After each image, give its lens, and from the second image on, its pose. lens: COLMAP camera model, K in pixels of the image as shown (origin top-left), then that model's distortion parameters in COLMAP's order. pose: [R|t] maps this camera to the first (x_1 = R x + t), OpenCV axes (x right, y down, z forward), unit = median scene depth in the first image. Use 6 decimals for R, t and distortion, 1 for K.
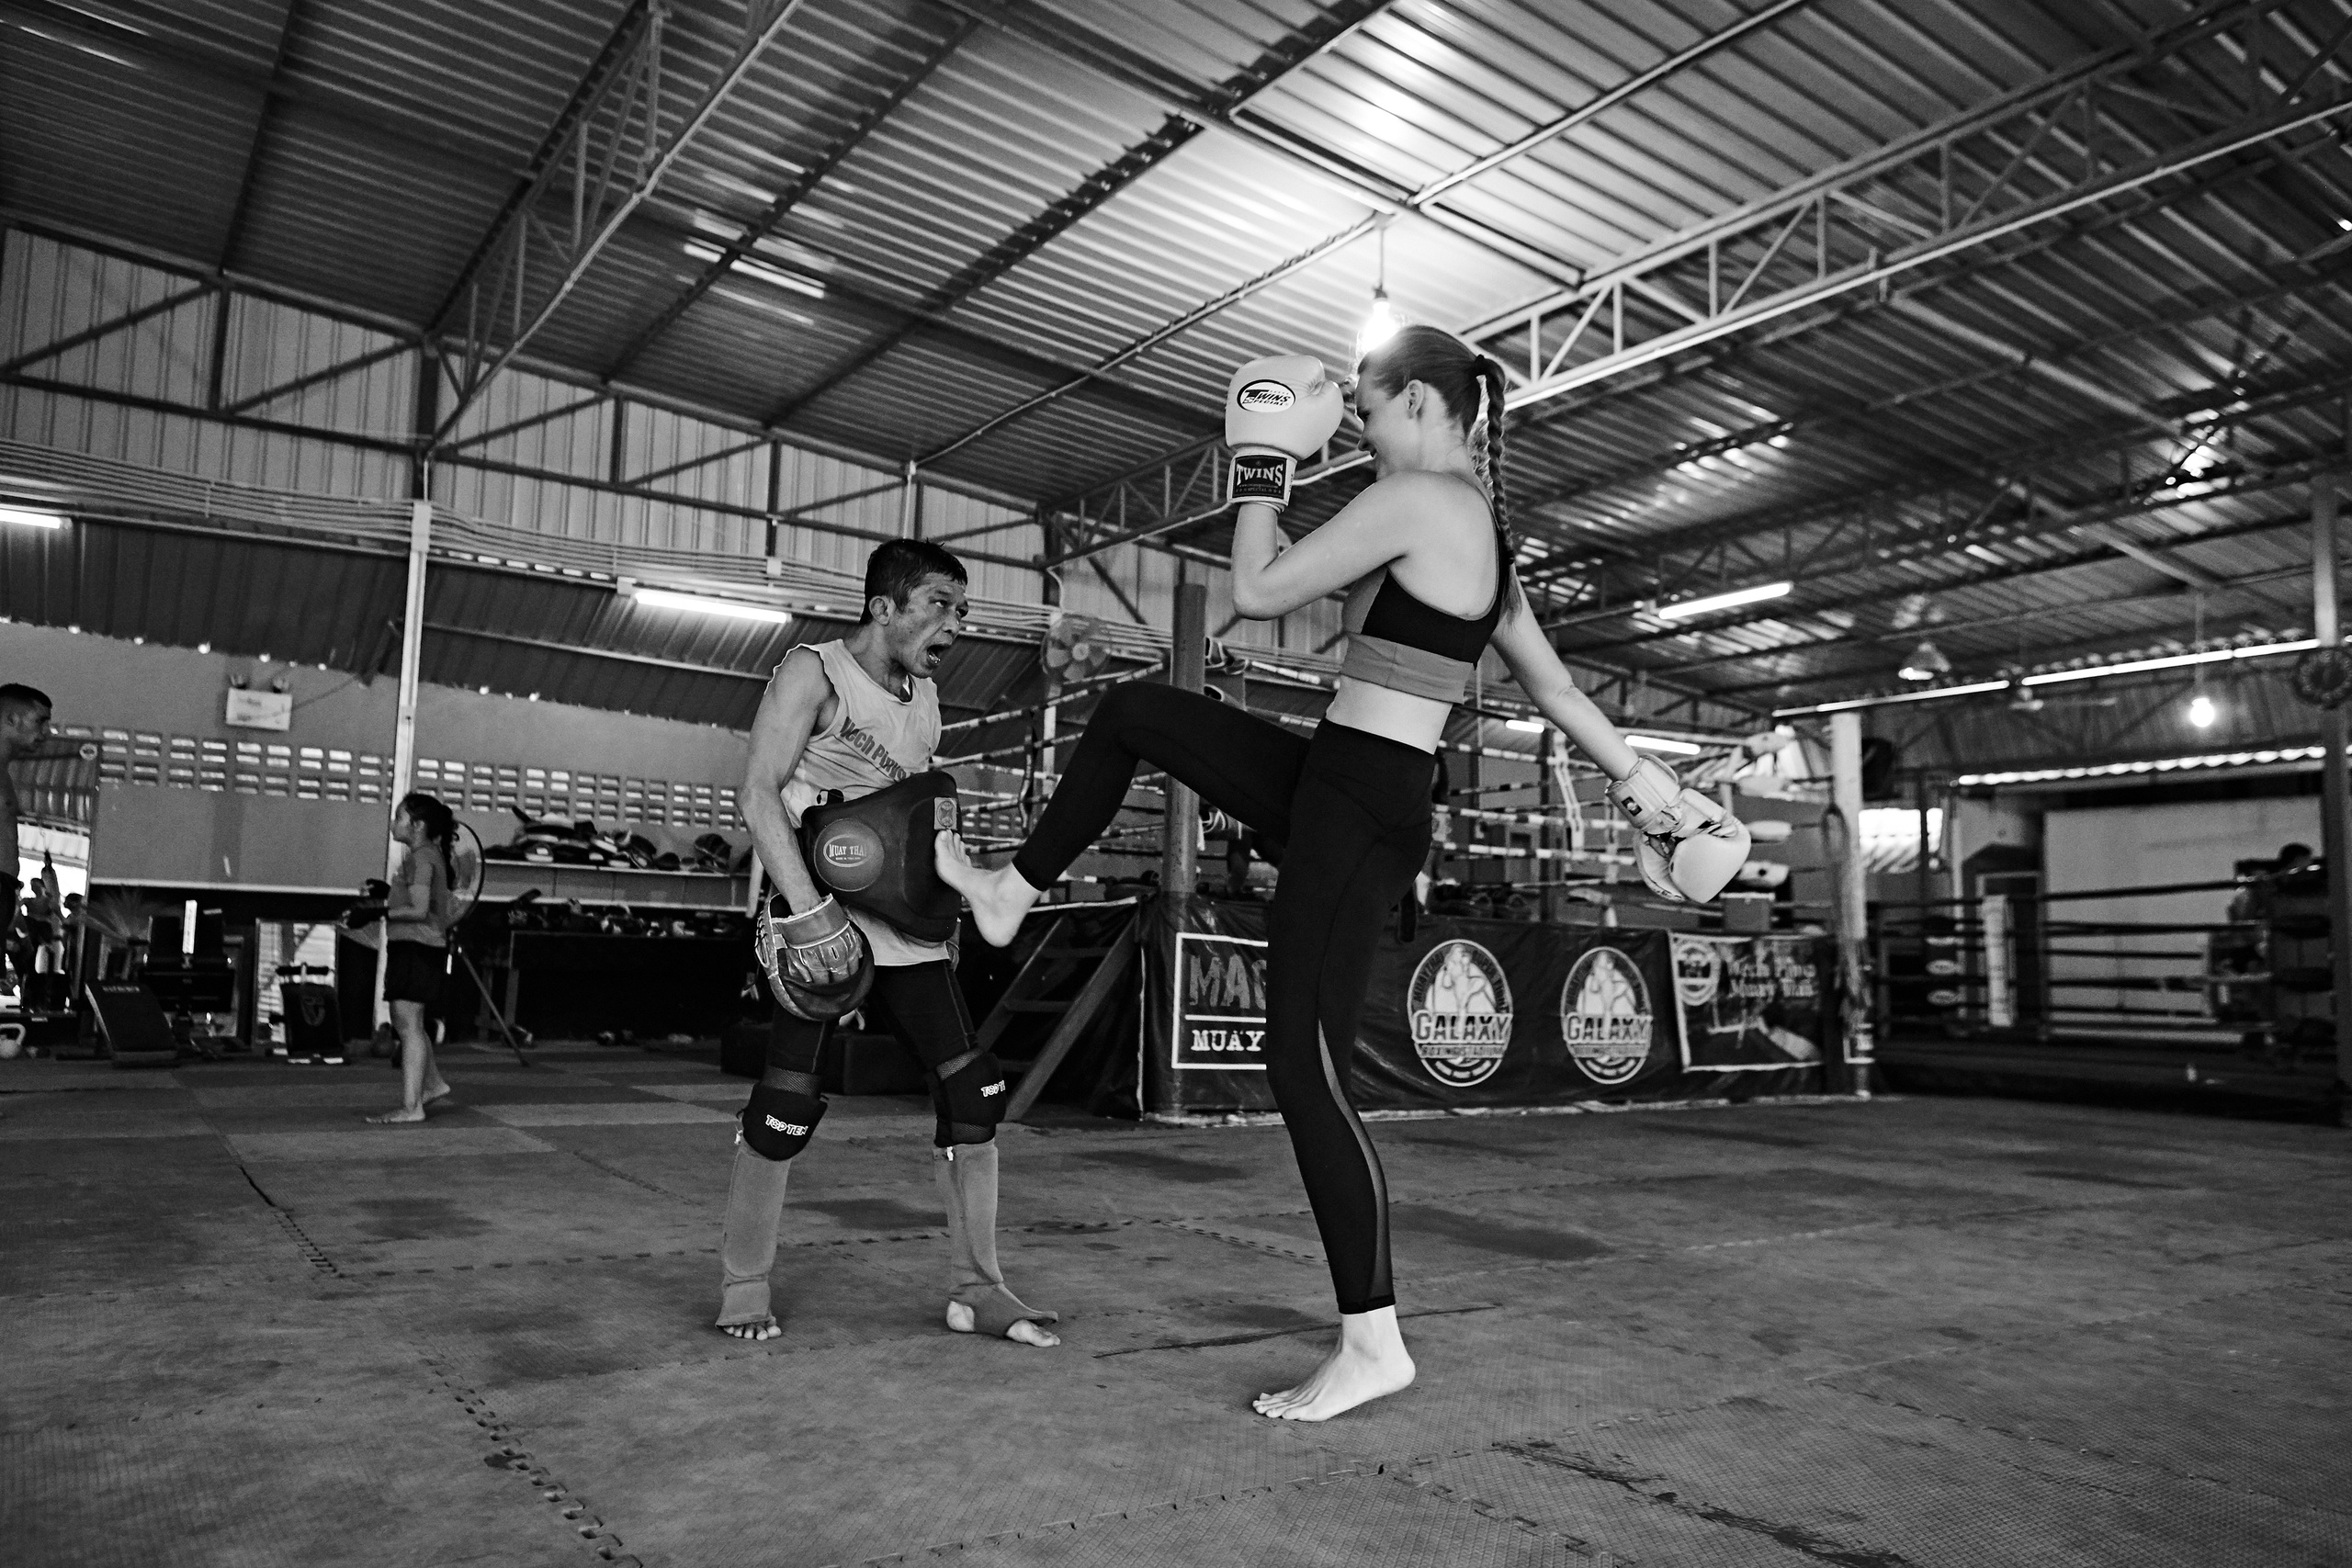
lens RADIAL K [[1693.3, 0, 1140.2], [0, 1693.3, 769.2], [0, 0, 1]] dist [0.025748, 0.006111]
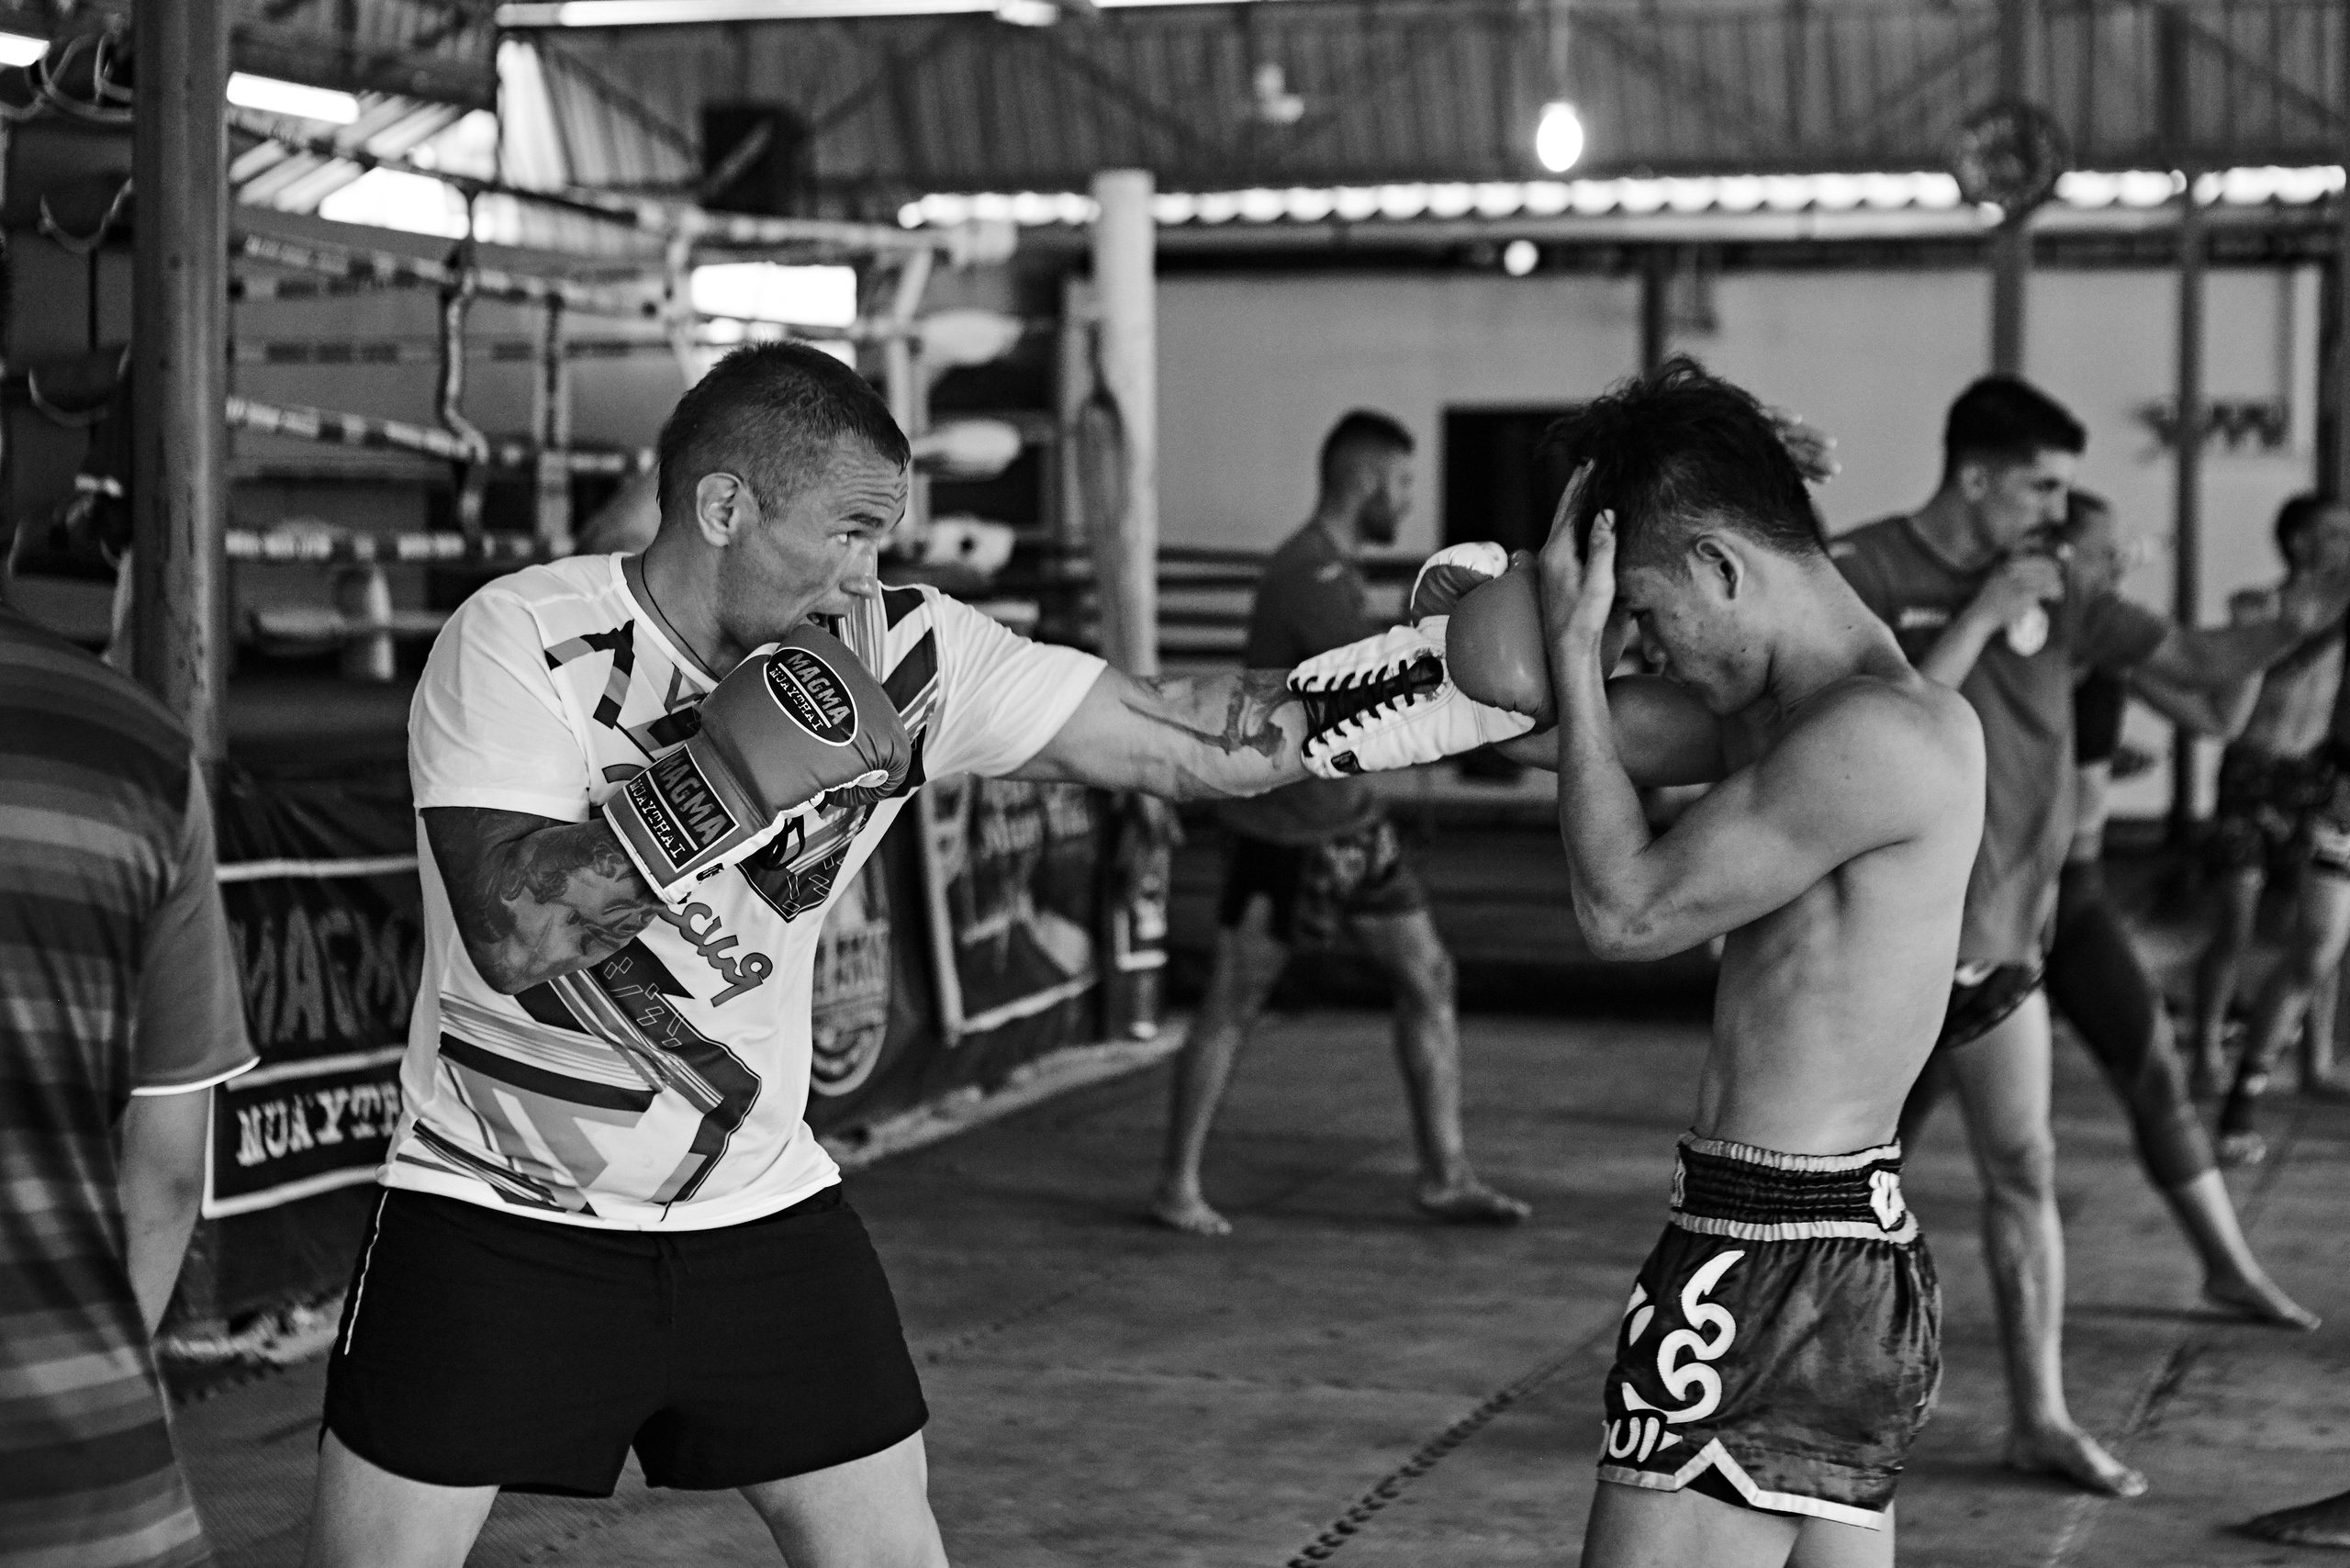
lens RADIAL K [[4823.6, 0, 1174.4], [0, 4823.6, 783.7], [0, 0, 1]] dist [0.024609, 0.000000]
pose [[0.779919, -0.058739, 0.623118, -0.388153], [-0.056387, 0.984943, 0.163423, -0.089289], [-0.623335, -0.162592, 0.764864, 0.033384]]
